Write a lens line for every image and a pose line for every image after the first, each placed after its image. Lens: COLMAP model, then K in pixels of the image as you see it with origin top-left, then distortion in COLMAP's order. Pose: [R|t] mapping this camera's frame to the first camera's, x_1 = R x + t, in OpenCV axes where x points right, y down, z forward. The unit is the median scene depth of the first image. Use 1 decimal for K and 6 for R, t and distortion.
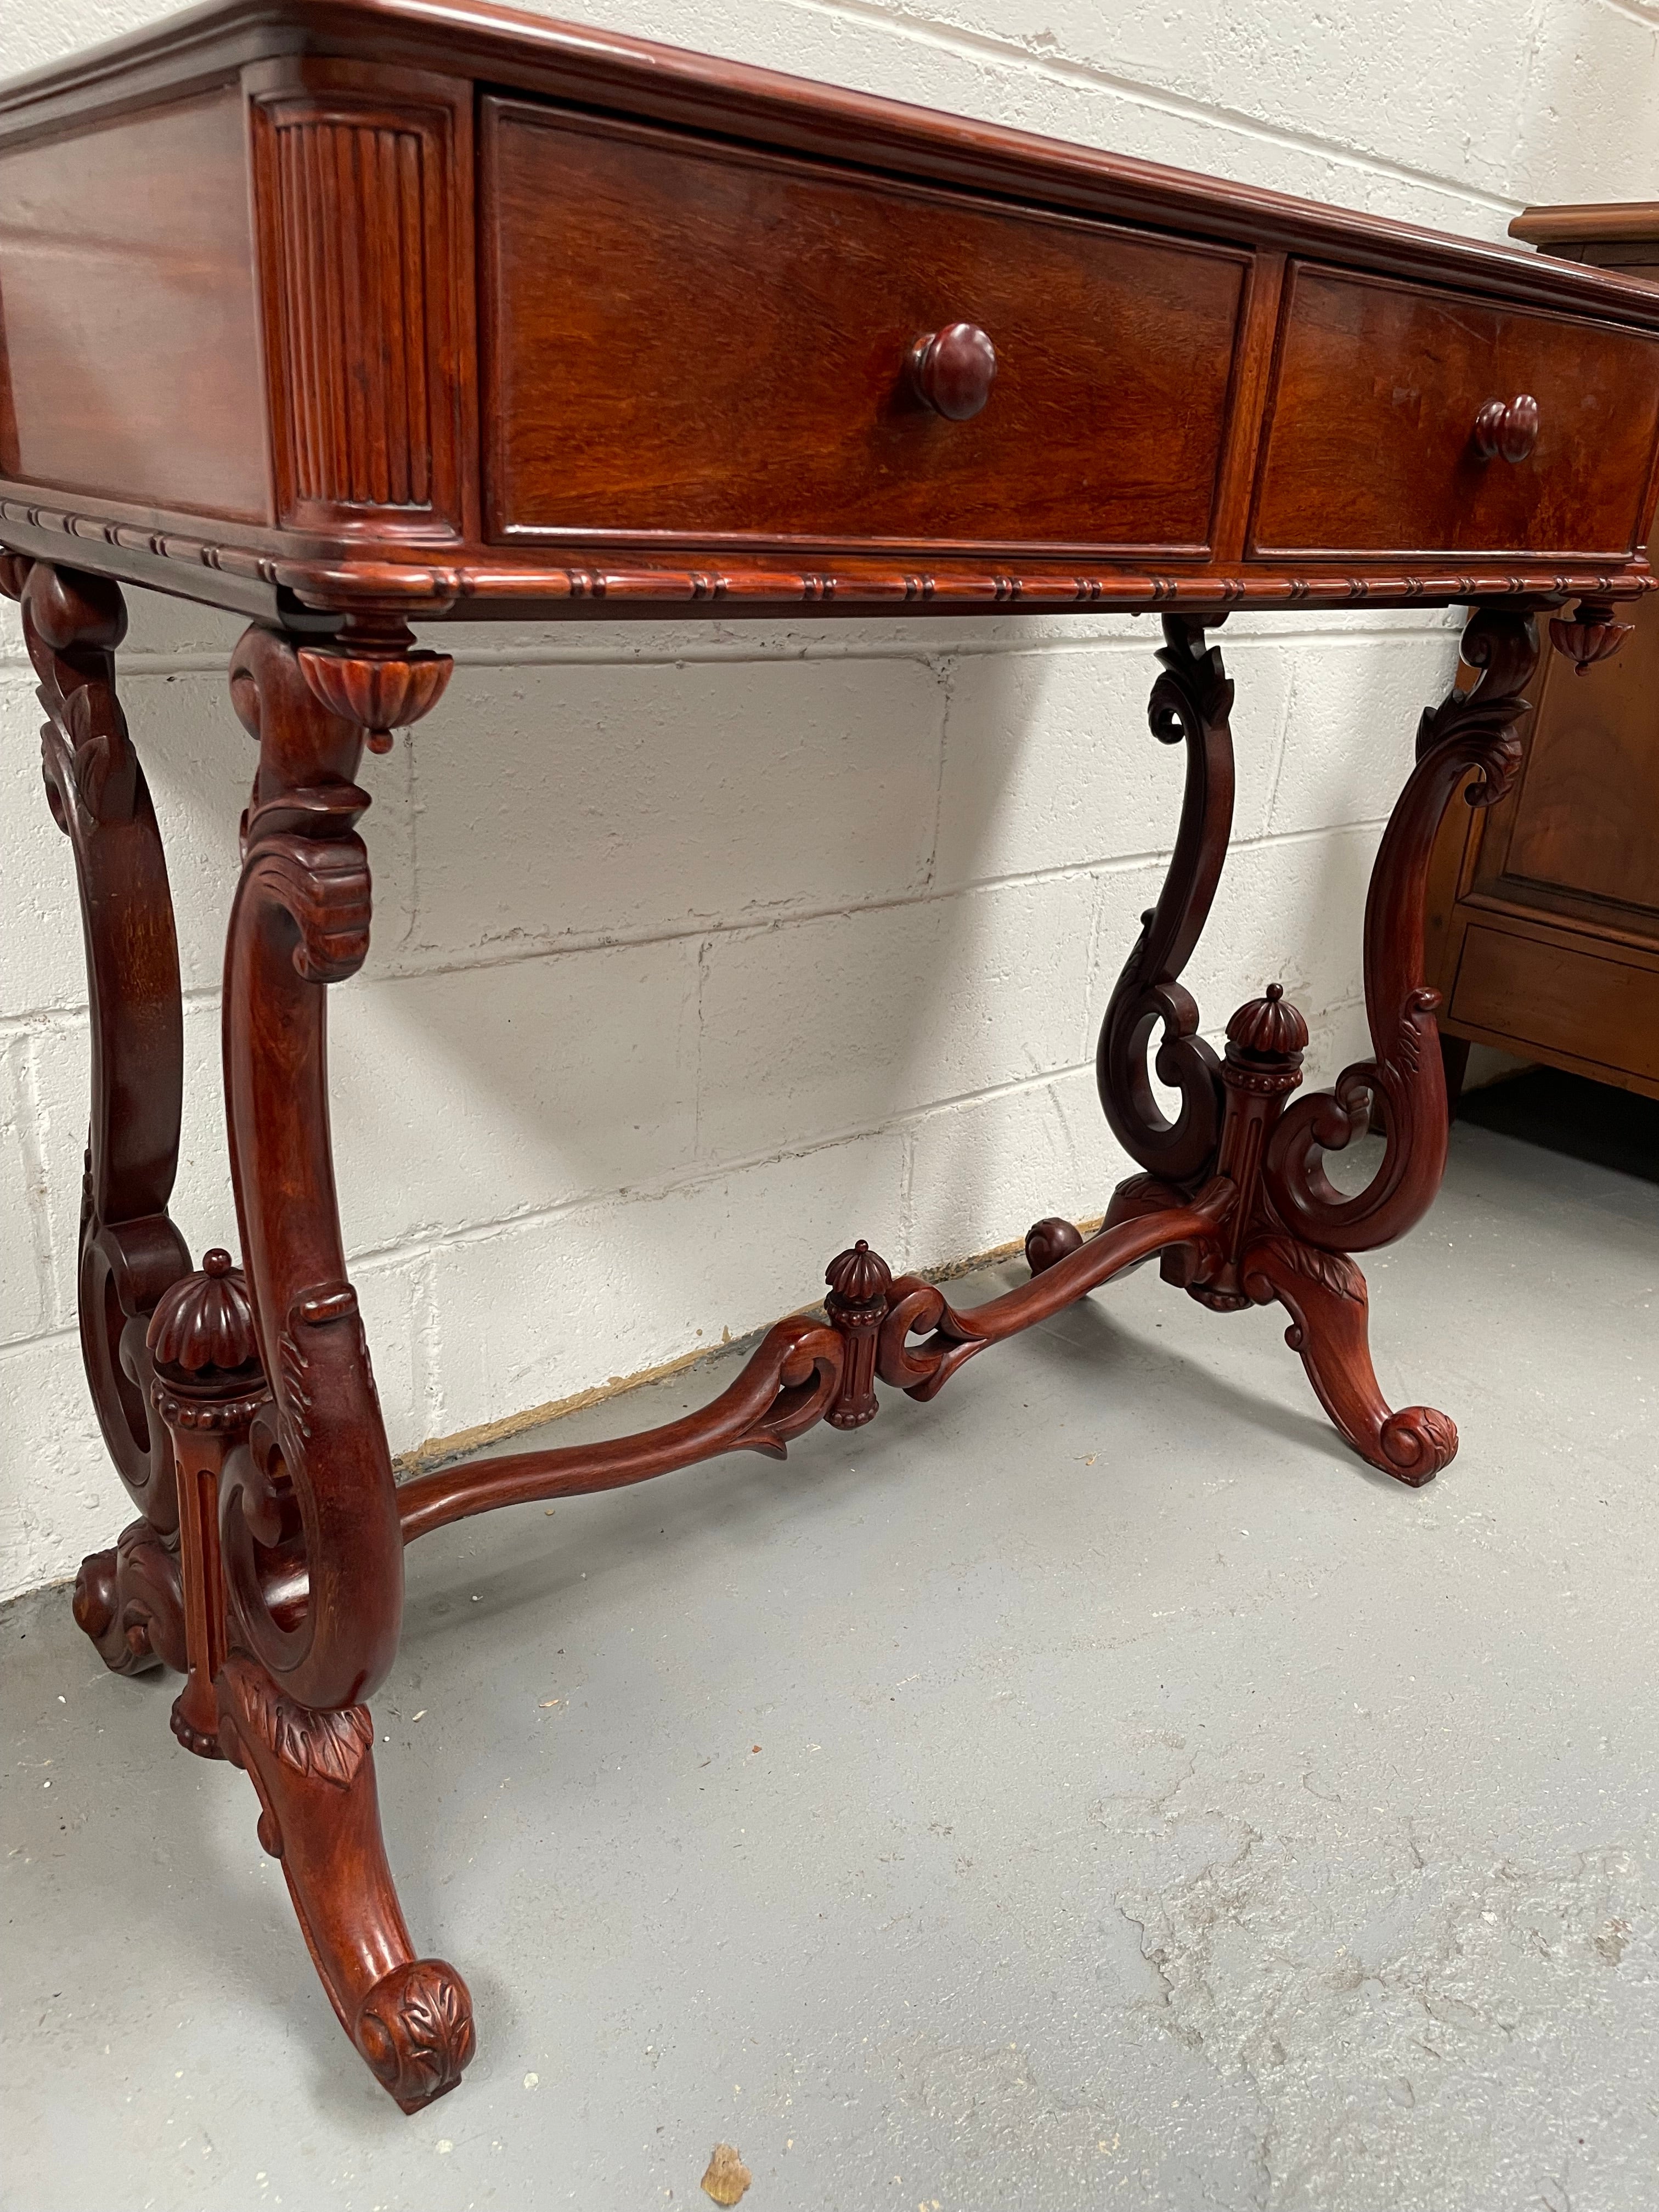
lens RADIAL K [[1676.1, 0, 849.7], [0, 1676.1, 1081.7], [0, 0, 1]] dist [0.084376, -0.113966]
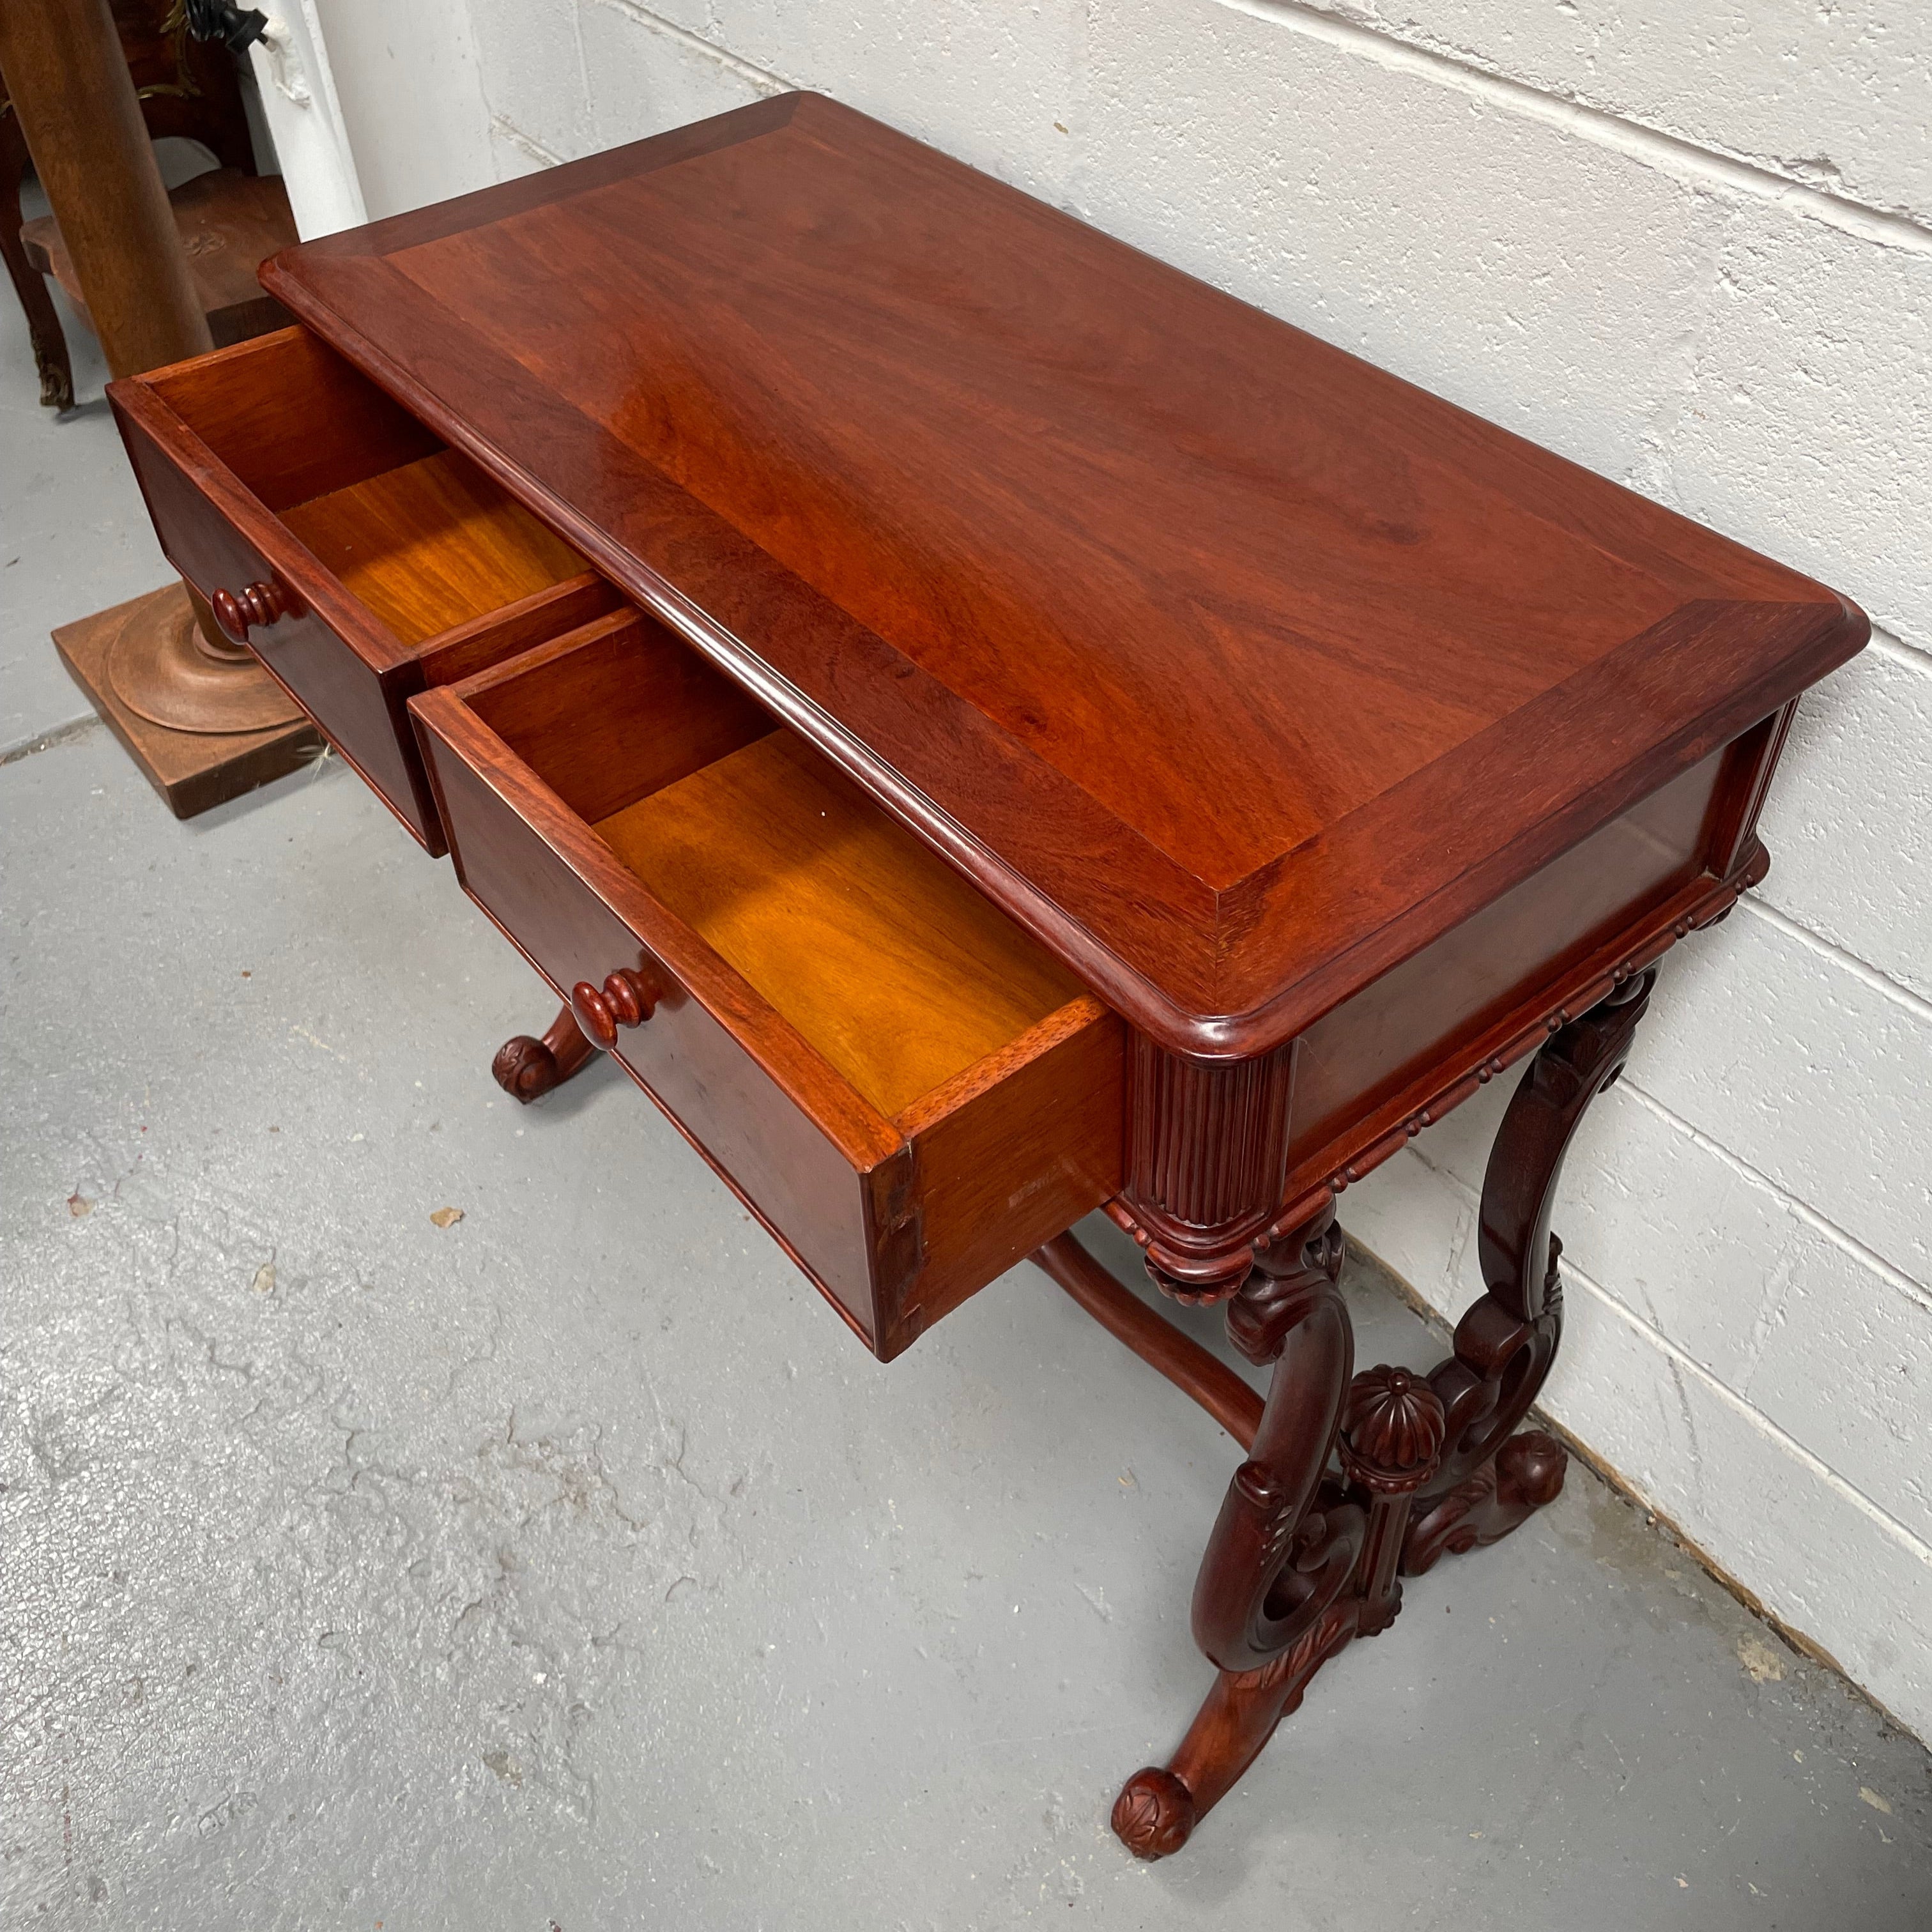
lens RADIAL K [[1954.6, 0, 971.1], [0, 1954.6, 754.1], [0, 0, 1]] dist [0.080883, -0.112345]
pose [[-0.031913, 0.593378, -0.804291, 1.136053], [-0.326124, 0.754477, 0.569567, -1.005178], [0.944788, 0.280475, 0.169437, 0.819855]]
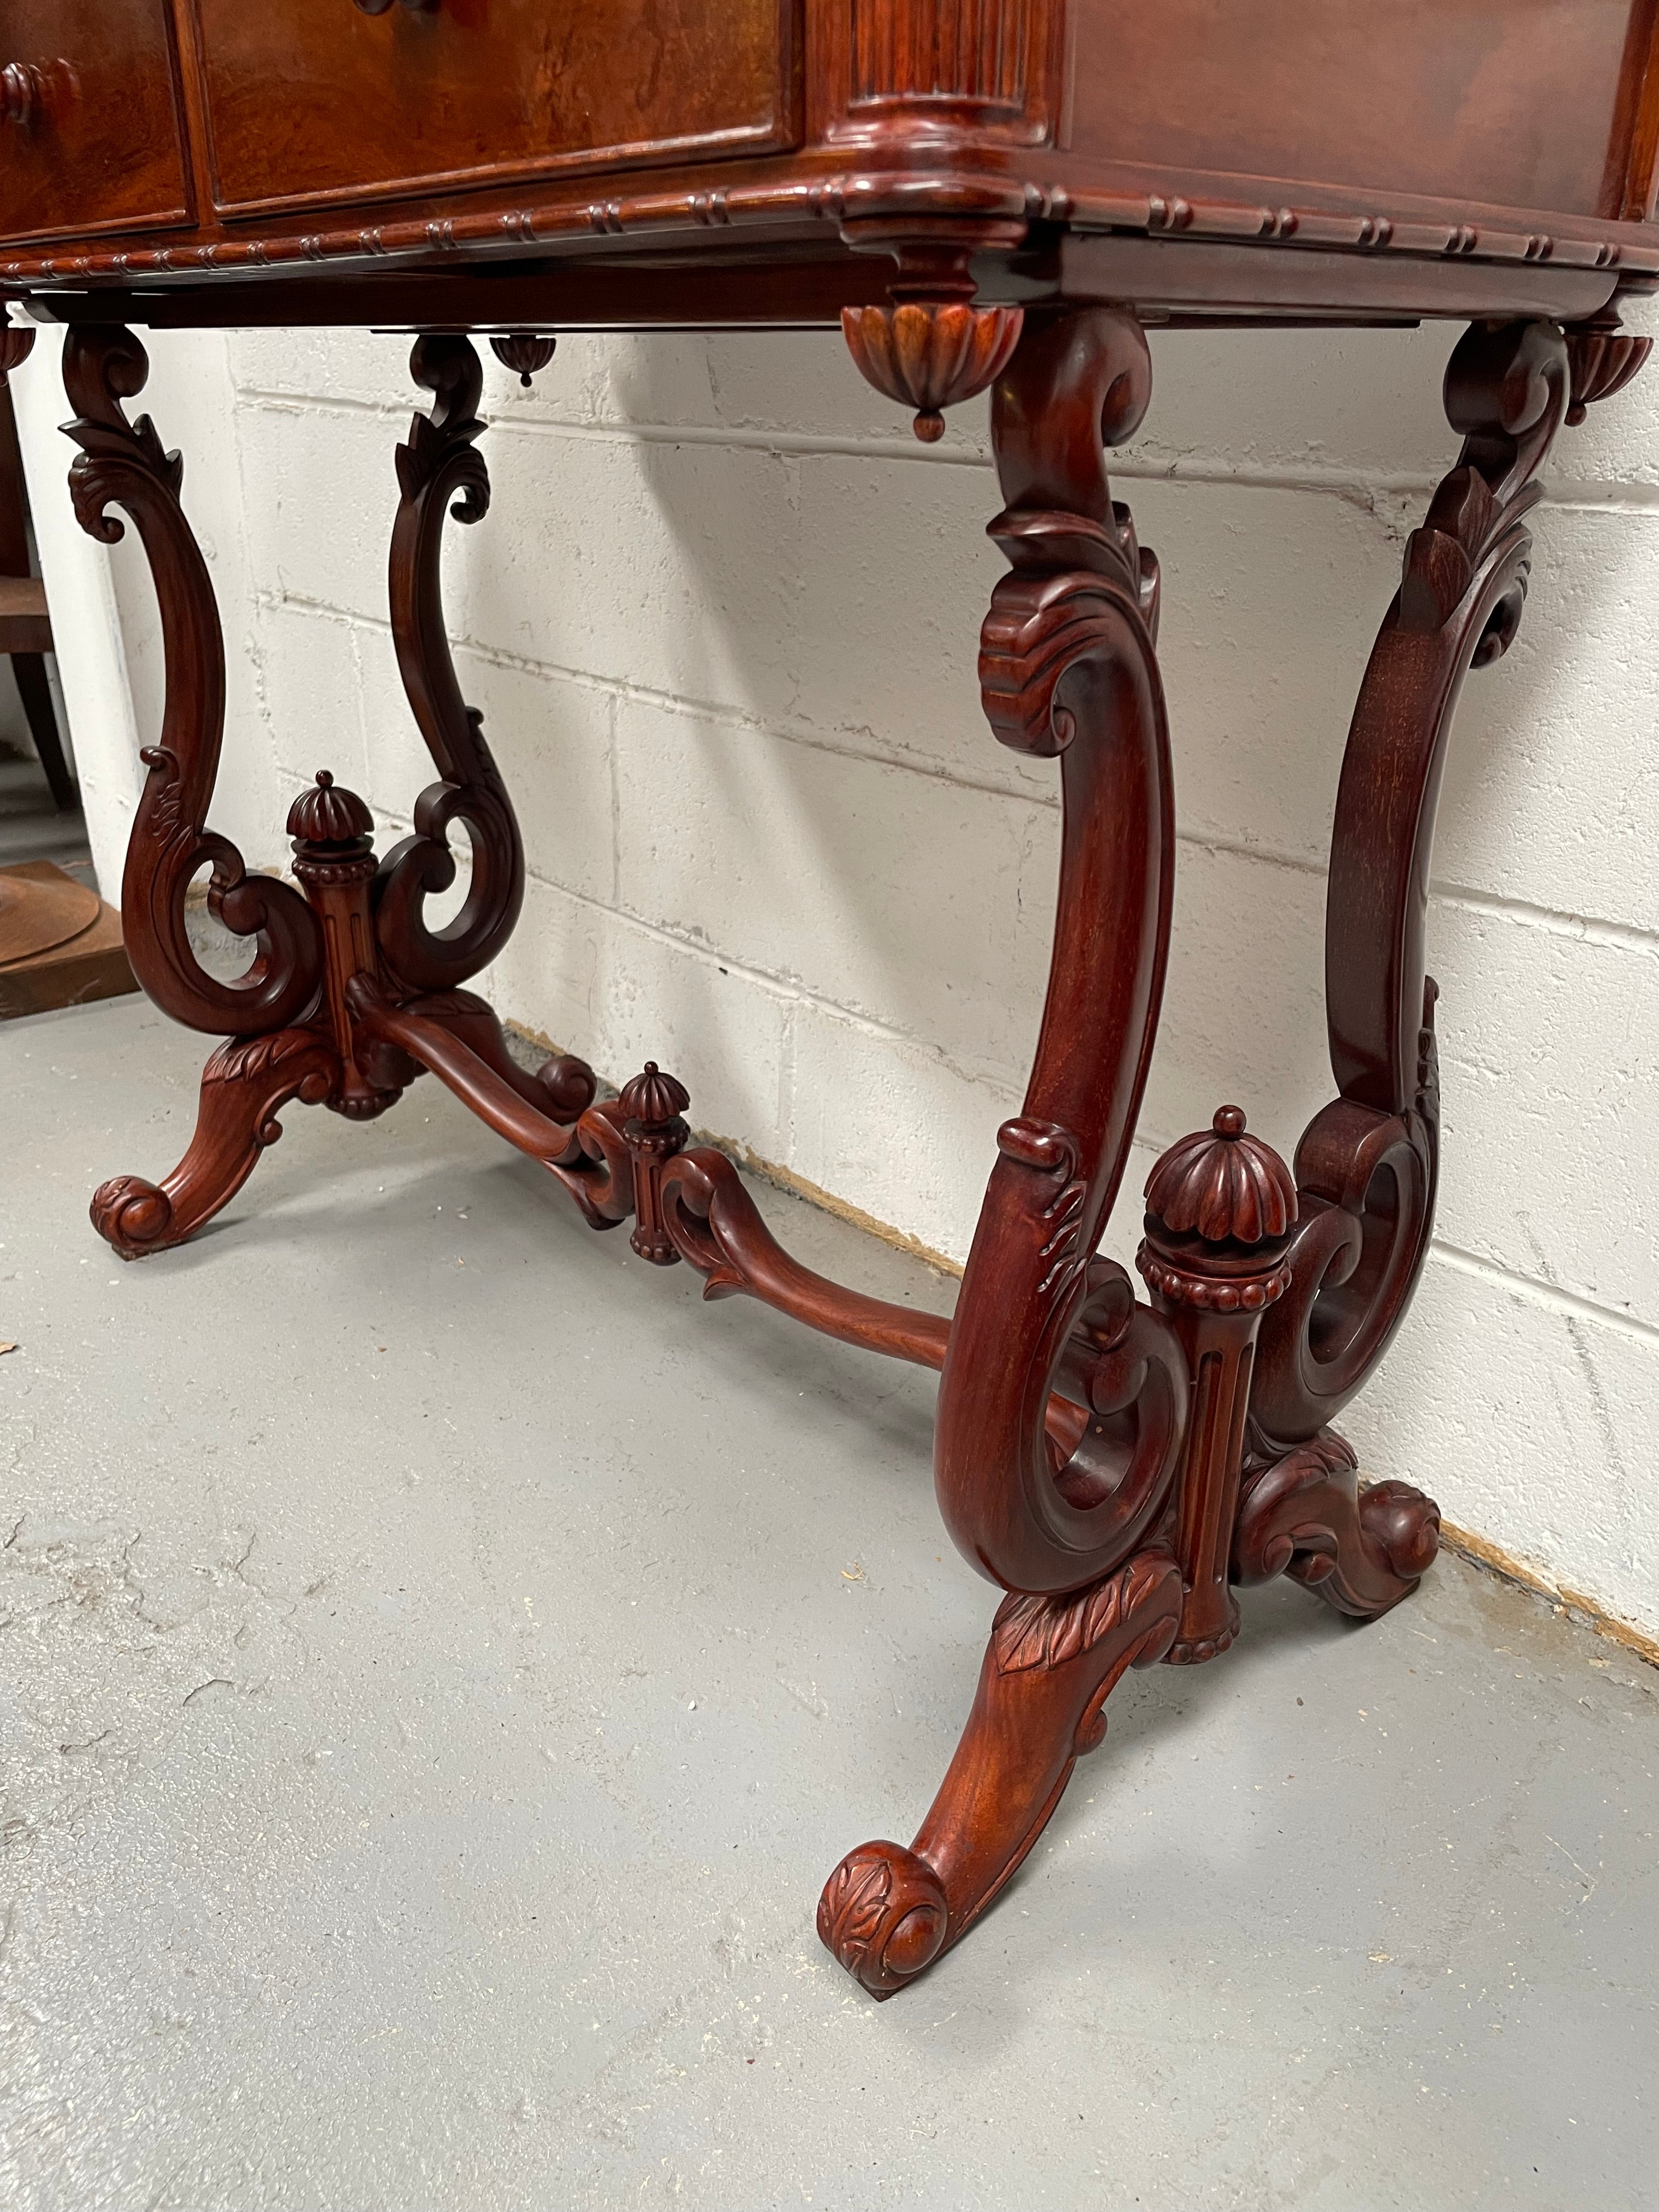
lens RADIAL K [[1679.6, 0, 843.0], [0, 1679.6, 1106.3], [0, 0, 1]] dist [0.084450, -0.119980]
pose [[0.010847, 0.342324, -0.939519, 1.050121], [-0.358016, 0.878617, 0.316000, -0.255633], [0.933652, 0.332935, 0.132088, 1.142516]]
